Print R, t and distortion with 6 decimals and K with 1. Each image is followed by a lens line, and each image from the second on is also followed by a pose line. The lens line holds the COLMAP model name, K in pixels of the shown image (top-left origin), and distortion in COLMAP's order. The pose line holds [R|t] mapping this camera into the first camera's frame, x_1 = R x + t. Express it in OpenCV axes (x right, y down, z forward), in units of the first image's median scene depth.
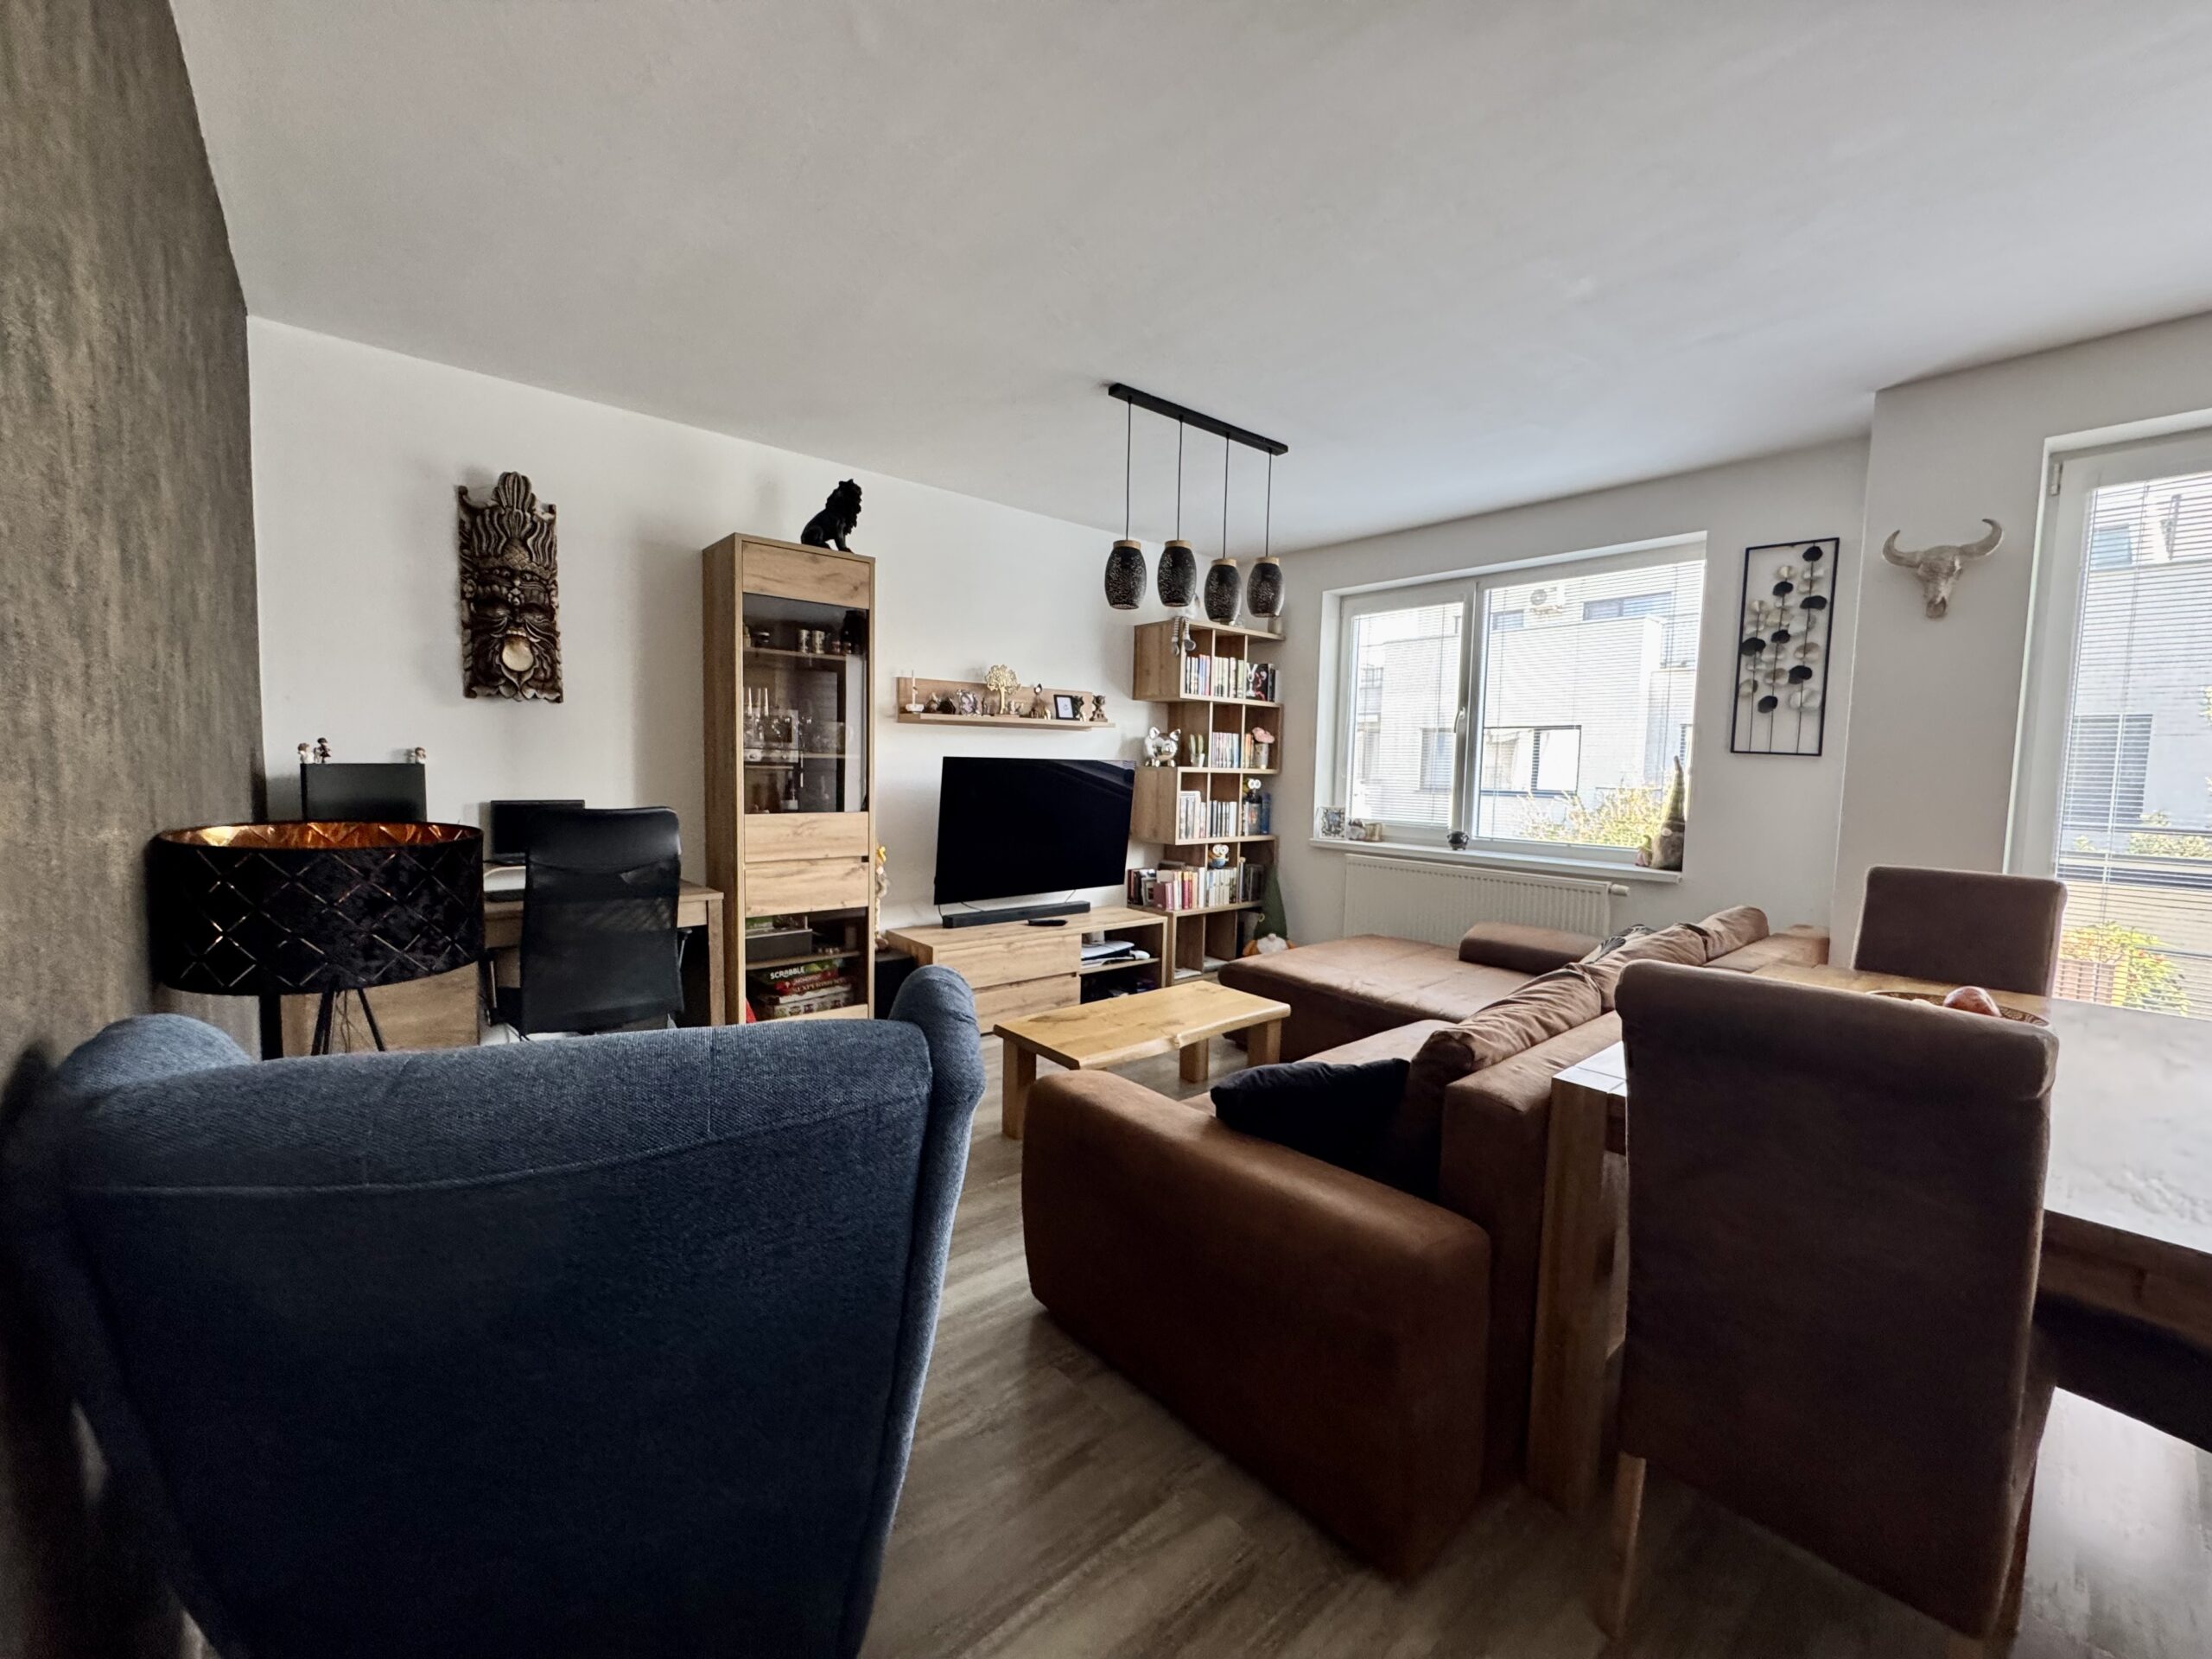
lens RADIAL K [[882.8, 0, 1109.3], [0, 882.8, 829.5], [0, 0, 1]] dist [-0.000448, -0.000343]
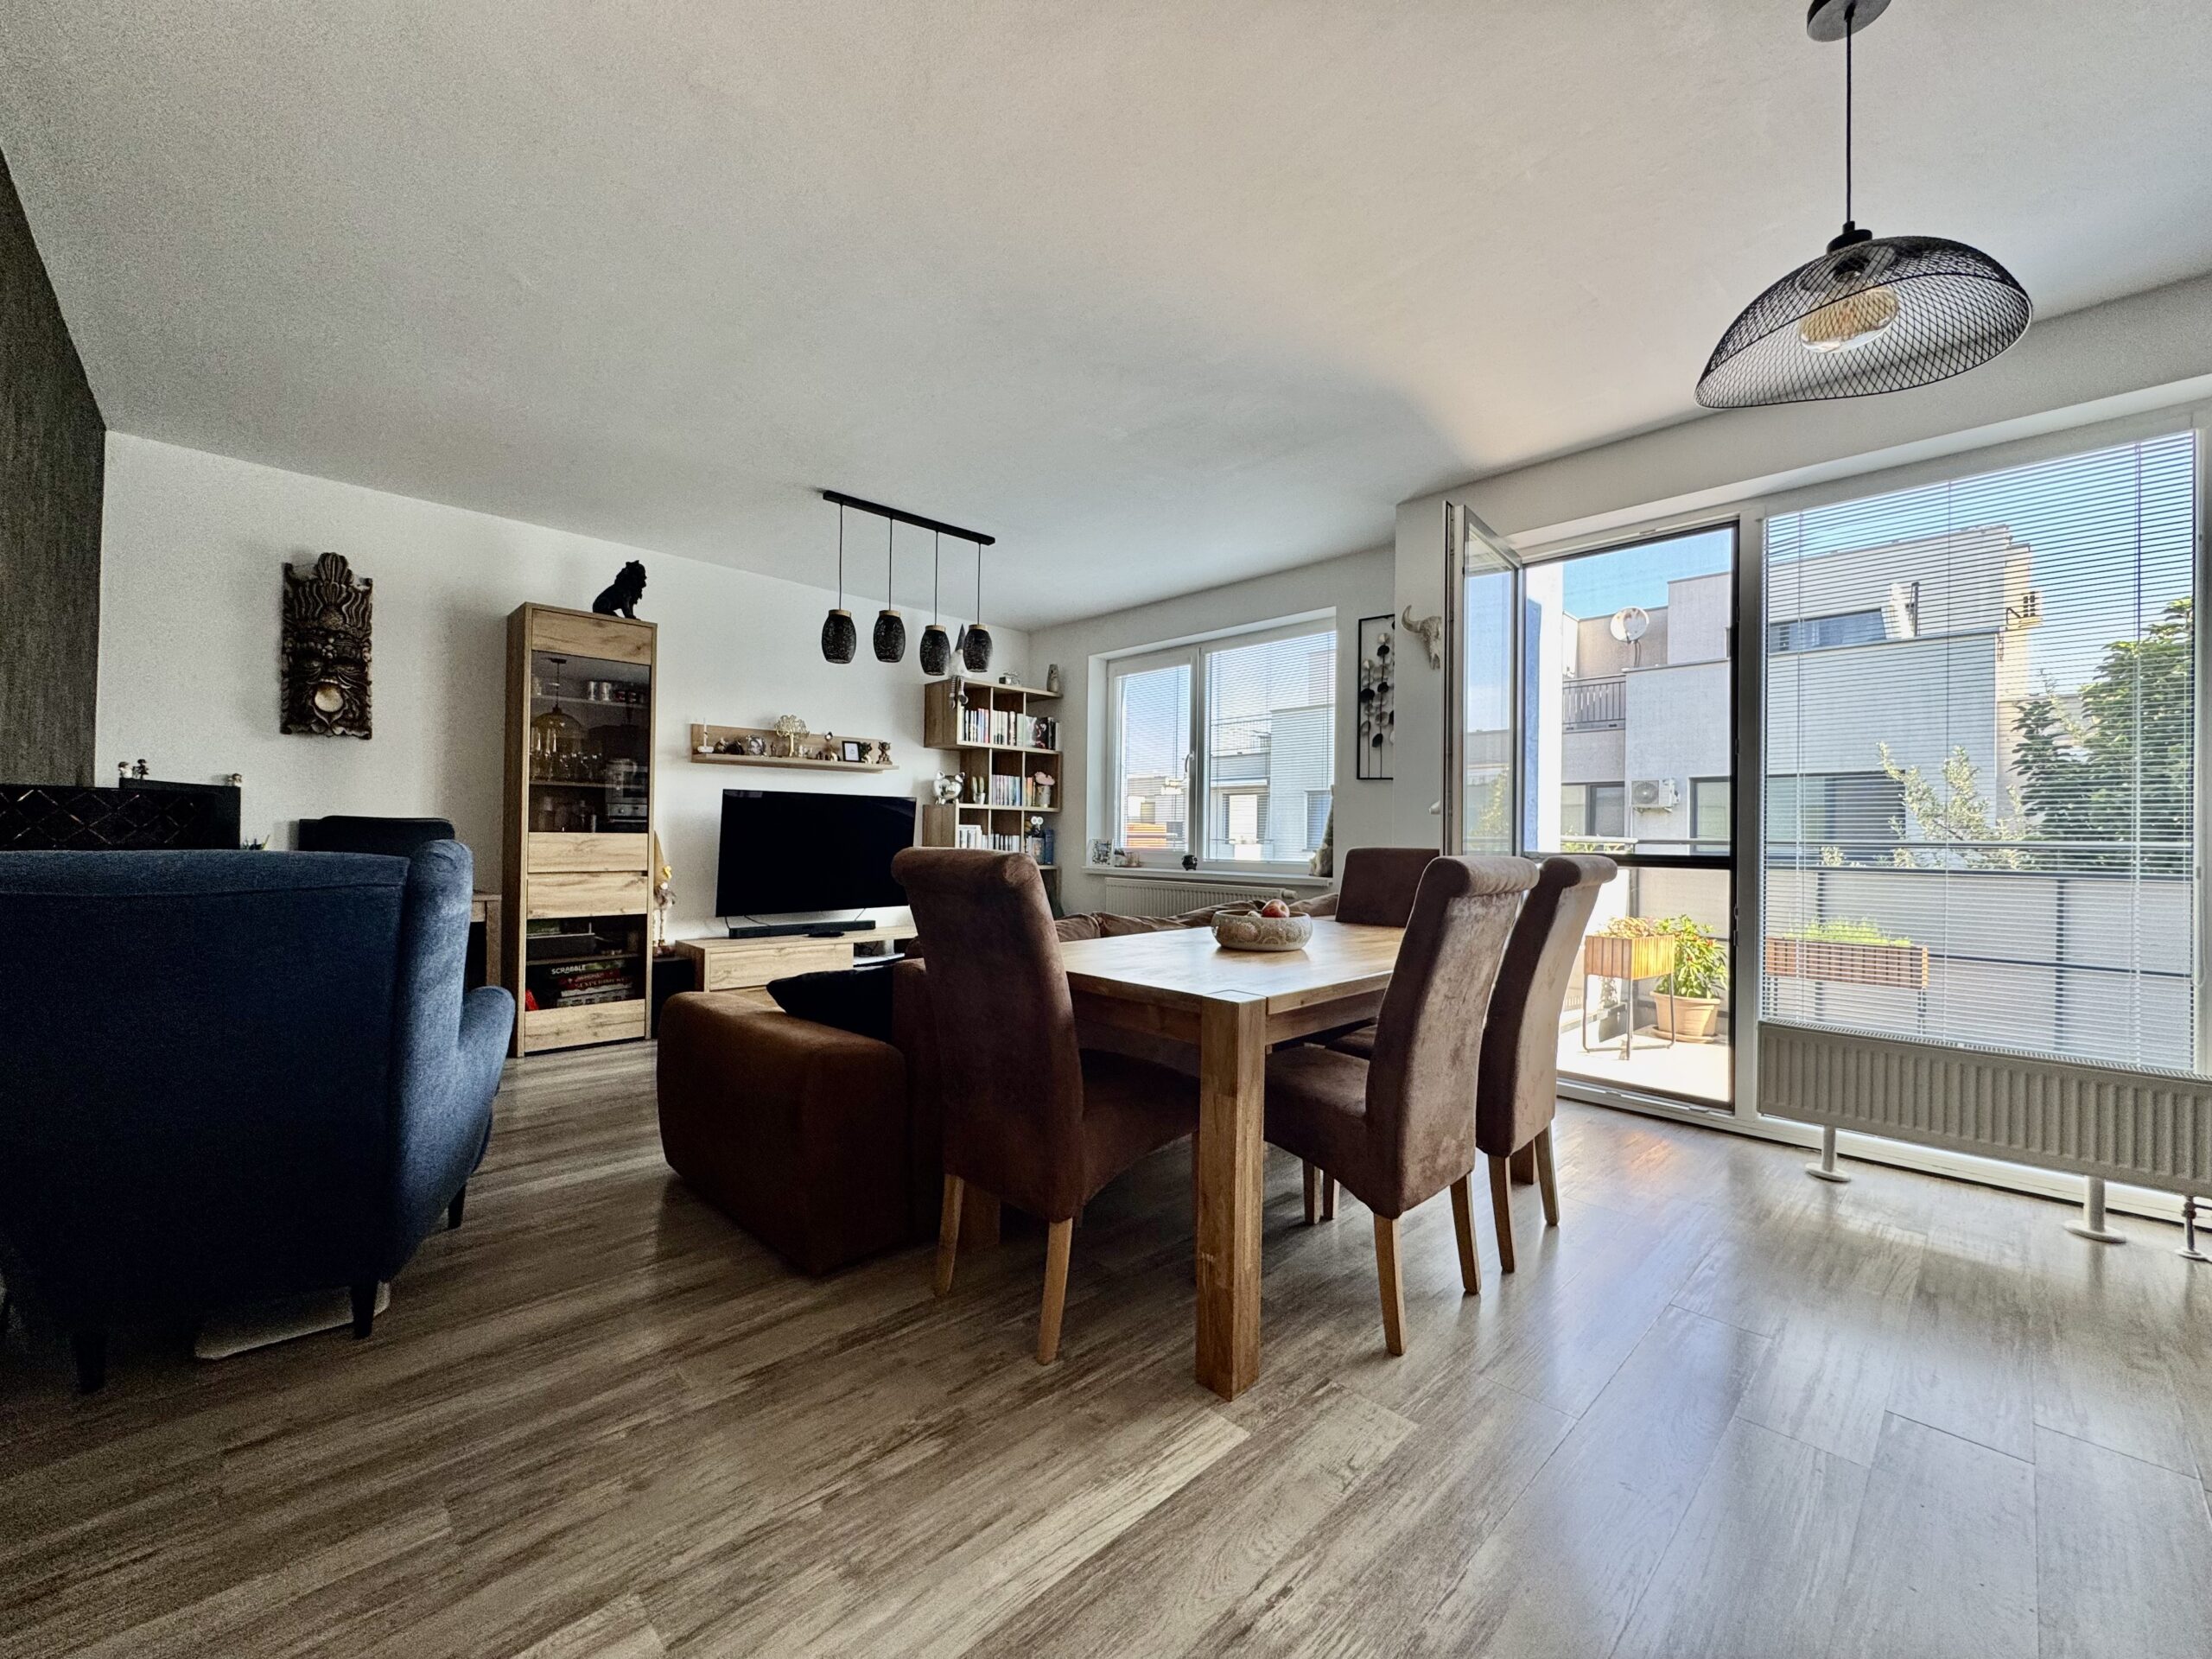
lens RADIAL K [[882.8, 0, 1109.3], [0, 882.8, 829.5], [0, 0, 1]] dist [-0.000448, -0.000343]
pose [[0.997969, -0.009144, 0.063048, 0.249918], [0.014258, 0.996600, -0.081151, 0.073816], [-0.062091, 0.081885, 0.994706, -0.201292]]
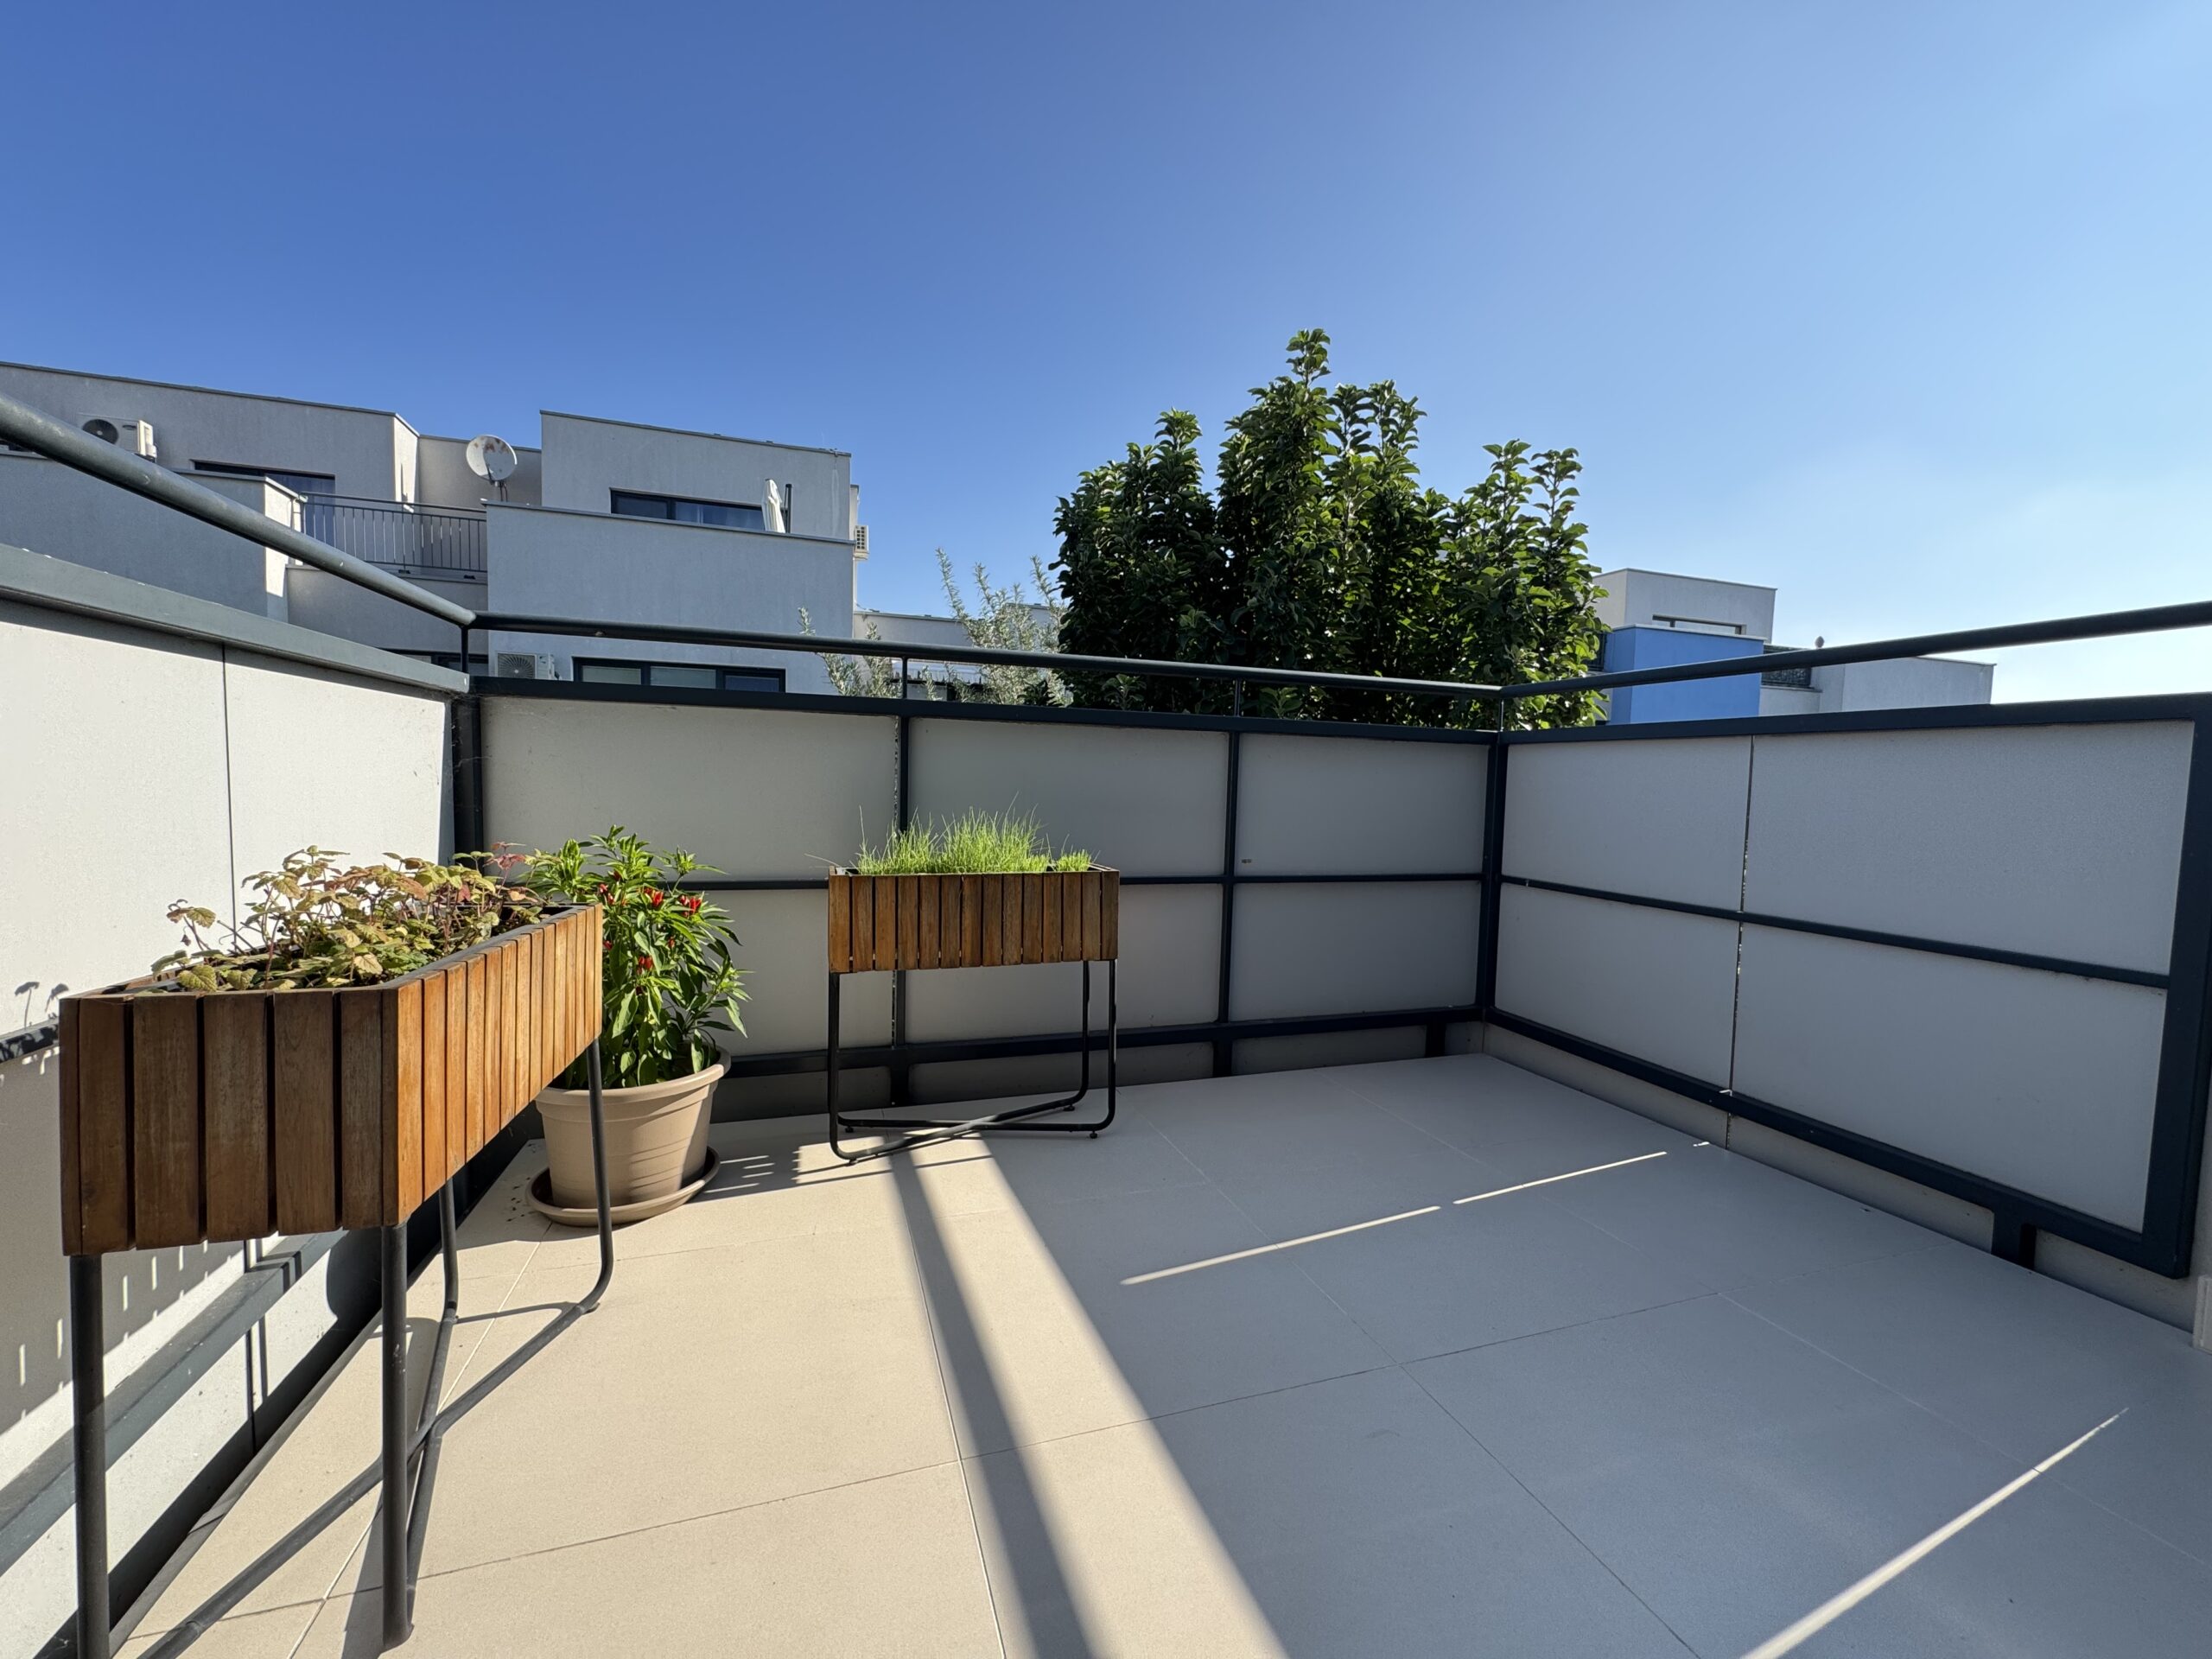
lens RADIAL K [[890.6, 0, 1106.0], [0, 890.6, 829.5], [0, 0, 1]] dist [-0.000442, -0.000107]
pose [[0.371958, -0.068861, 0.925692, 0.818470], [0.047175, 0.997358, 0.055237, 0.091558], [-0.927050, 0.023123, 0.374224, 0.606725]]
